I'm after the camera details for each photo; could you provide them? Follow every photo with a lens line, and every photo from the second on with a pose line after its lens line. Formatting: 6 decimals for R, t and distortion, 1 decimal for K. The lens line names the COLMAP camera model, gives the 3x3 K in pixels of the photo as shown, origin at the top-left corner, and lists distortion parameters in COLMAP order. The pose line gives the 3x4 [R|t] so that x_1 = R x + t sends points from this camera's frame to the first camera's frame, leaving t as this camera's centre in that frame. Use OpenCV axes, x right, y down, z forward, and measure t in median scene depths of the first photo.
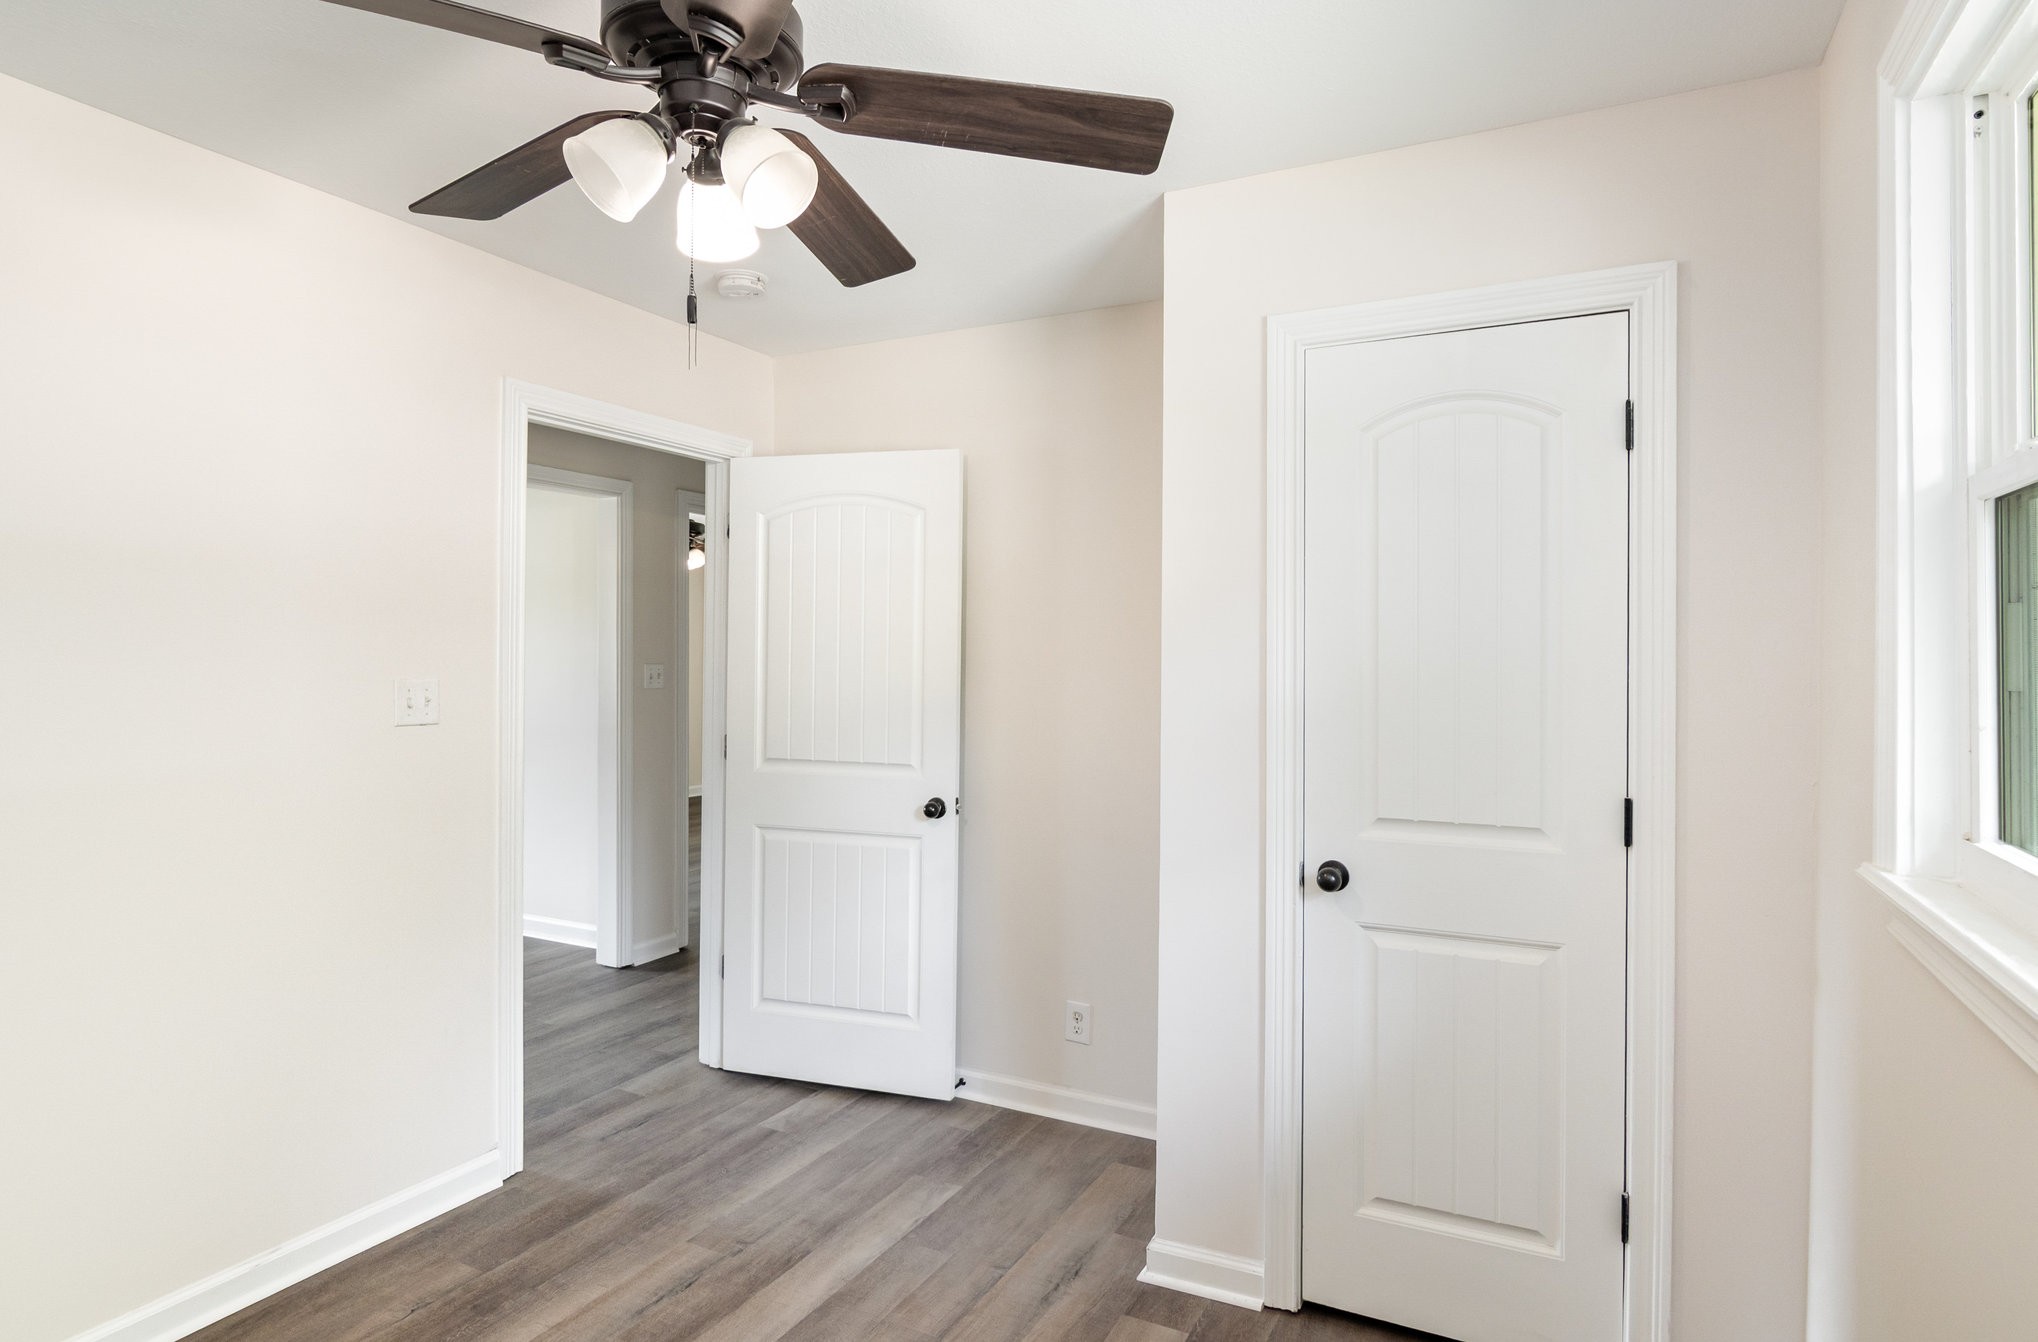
lens RADIAL K [[1082.3, 0, 1038.1], [0, 1082.3, 659.5], [0, 0, 1]] dist [-0.007392, -0.000470]
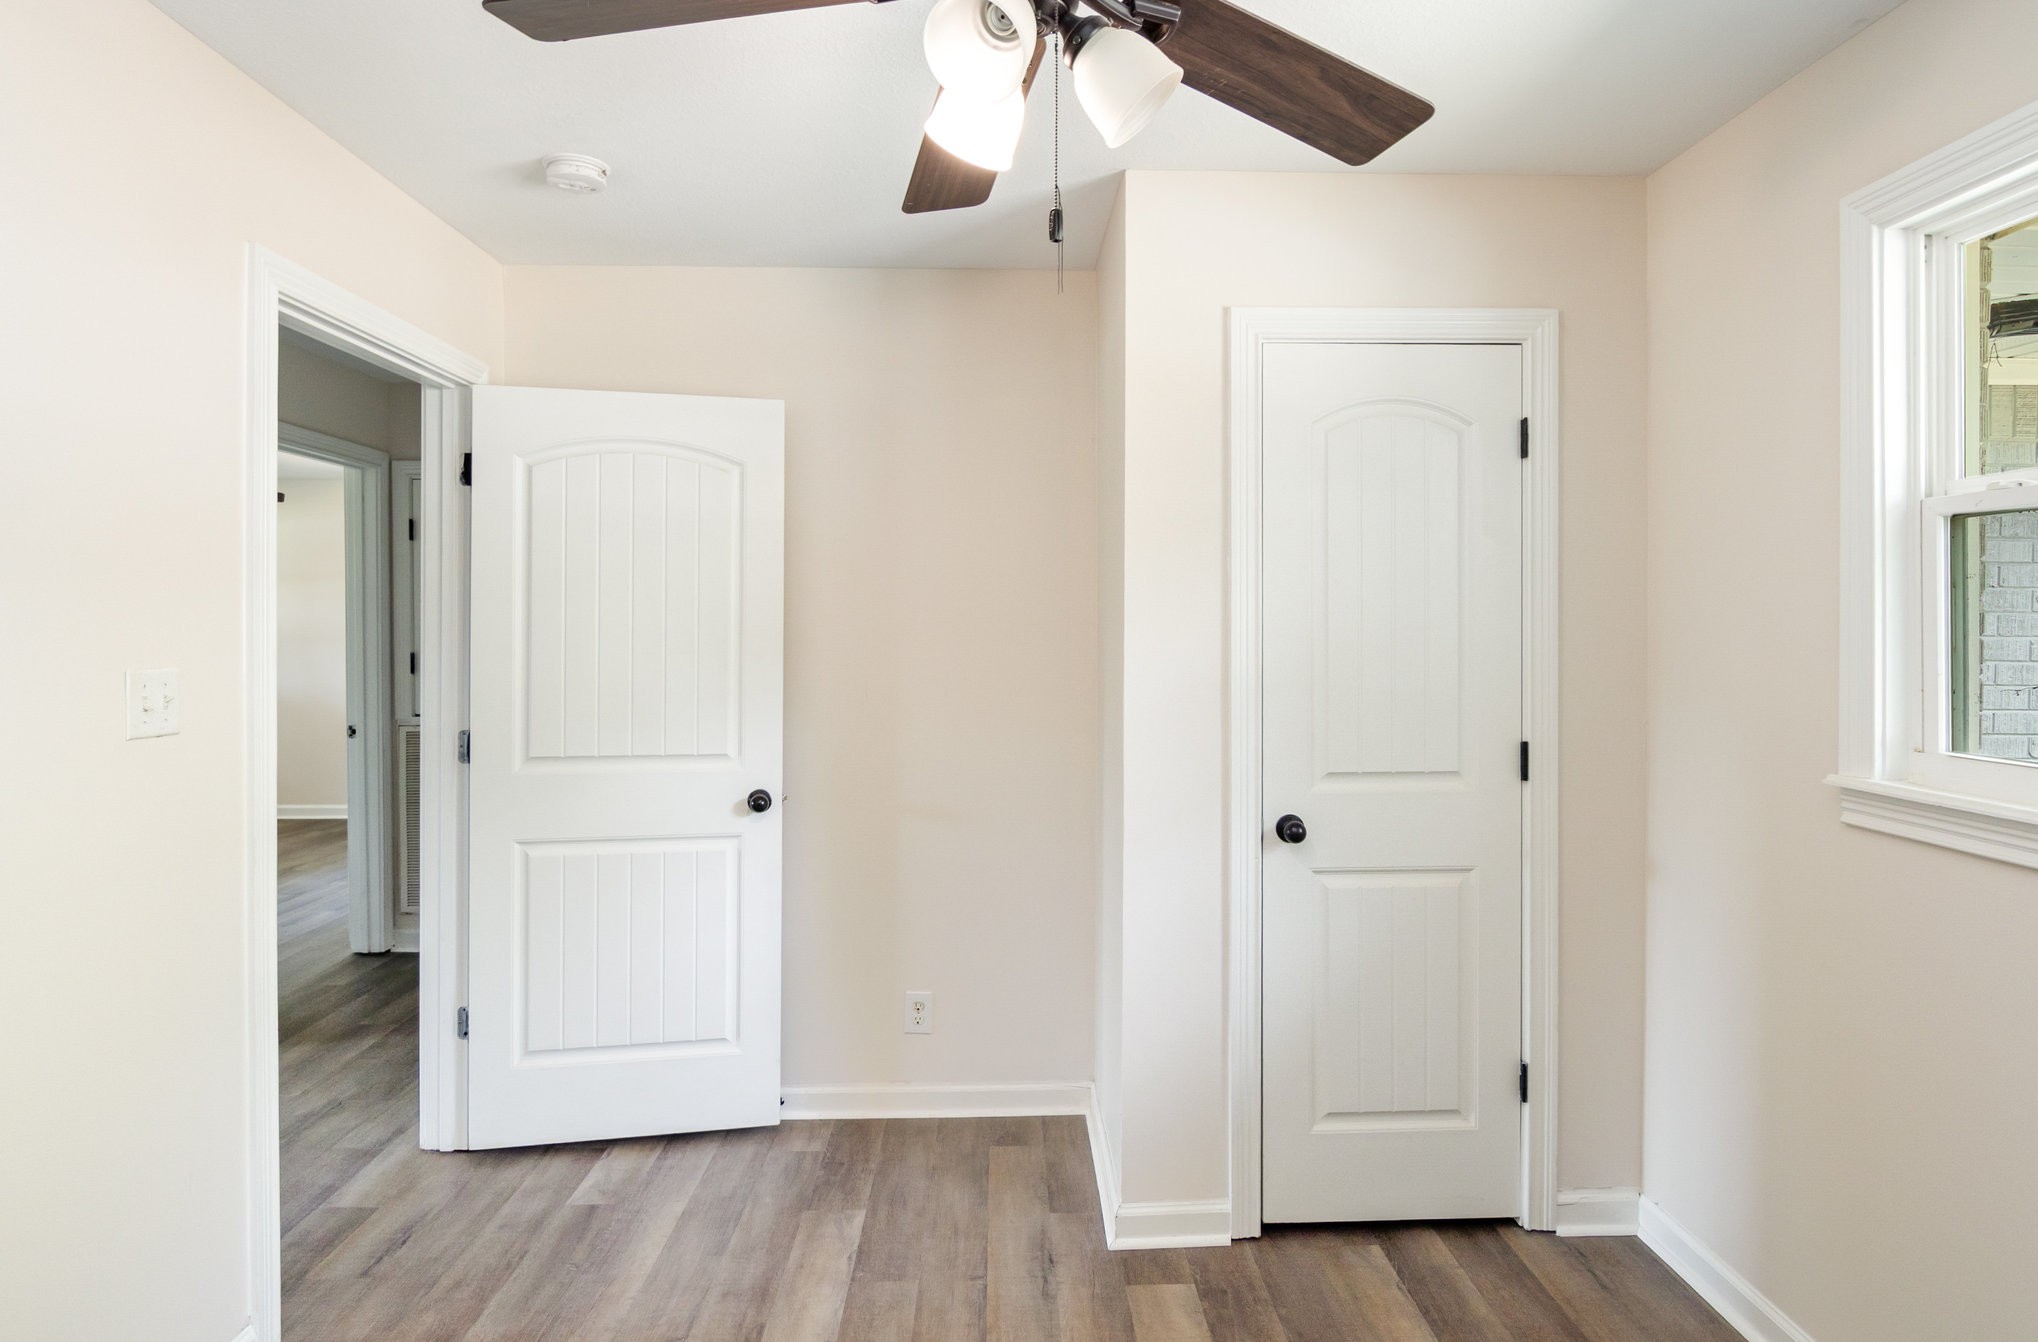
lens RADIAL K [[1082.3, 0, 1040.8], [0, 1082.3, 636.9], [0, 0, 1]] dist [-0.007392, -0.000470]
pose [[0.881110, -0.010211, 0.472801, -0.432569], [0.008293, 0.999947, 0.006140, -0.002038], [-0.472838, -0.001489, 0.881148, 0.146122]]
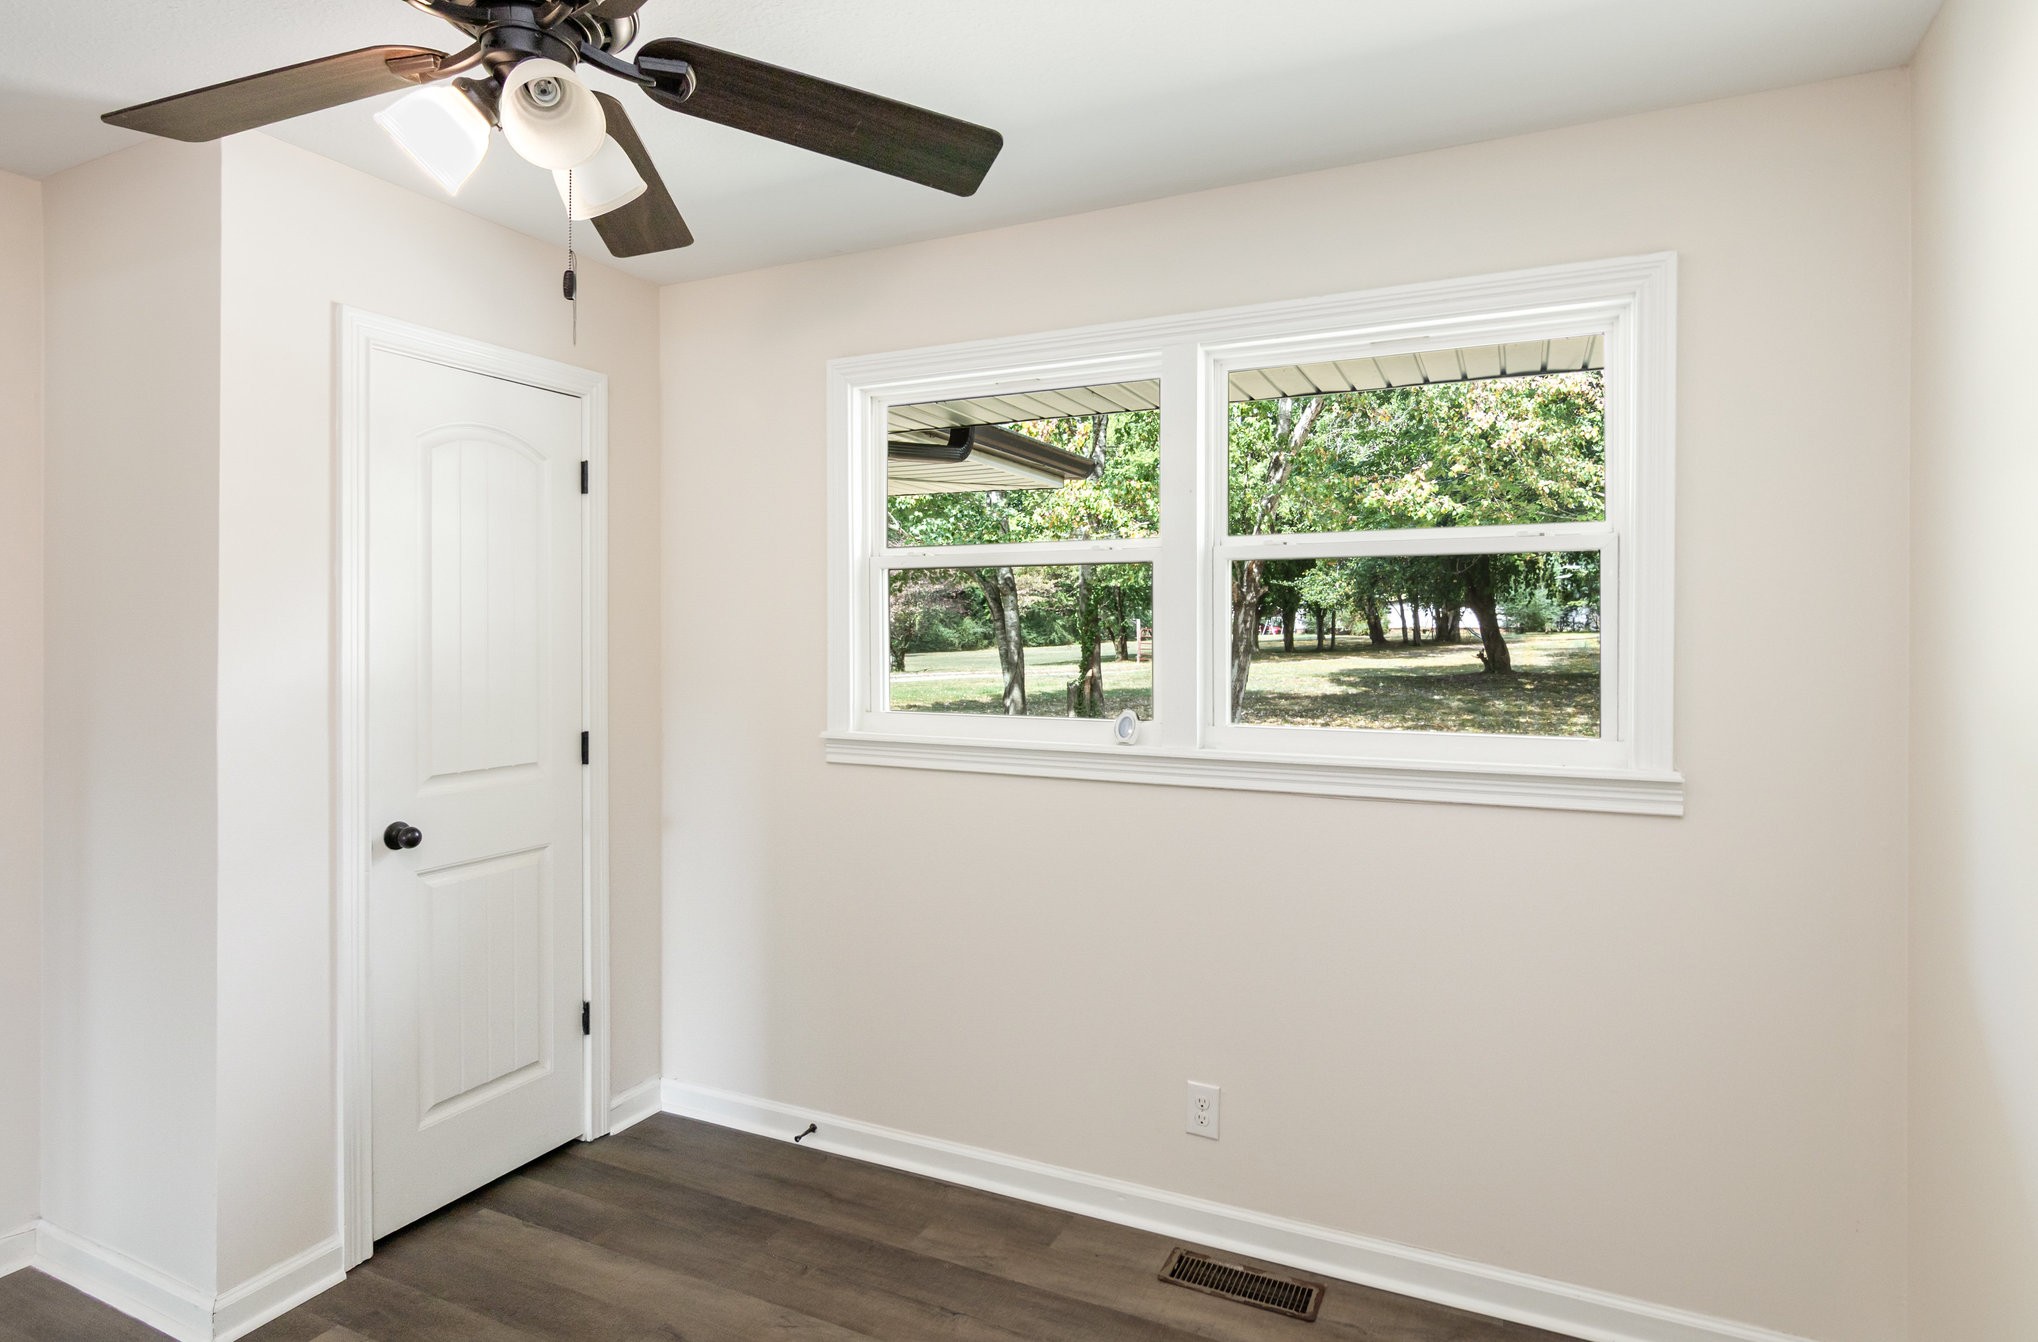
lens RADIAL K [[1082.3, 0, 998.4], [0, 1082.3, 634.0], [0, 0, 1]] dist [-0.007392, -0.000470]
pose [[0.011492, -0.005330, 0.999920, -0.761865], [0.006897, 0.999962, 0.005251, -0.006002], [-0.999910, 0.006836, 0.011528, 0.350146]]
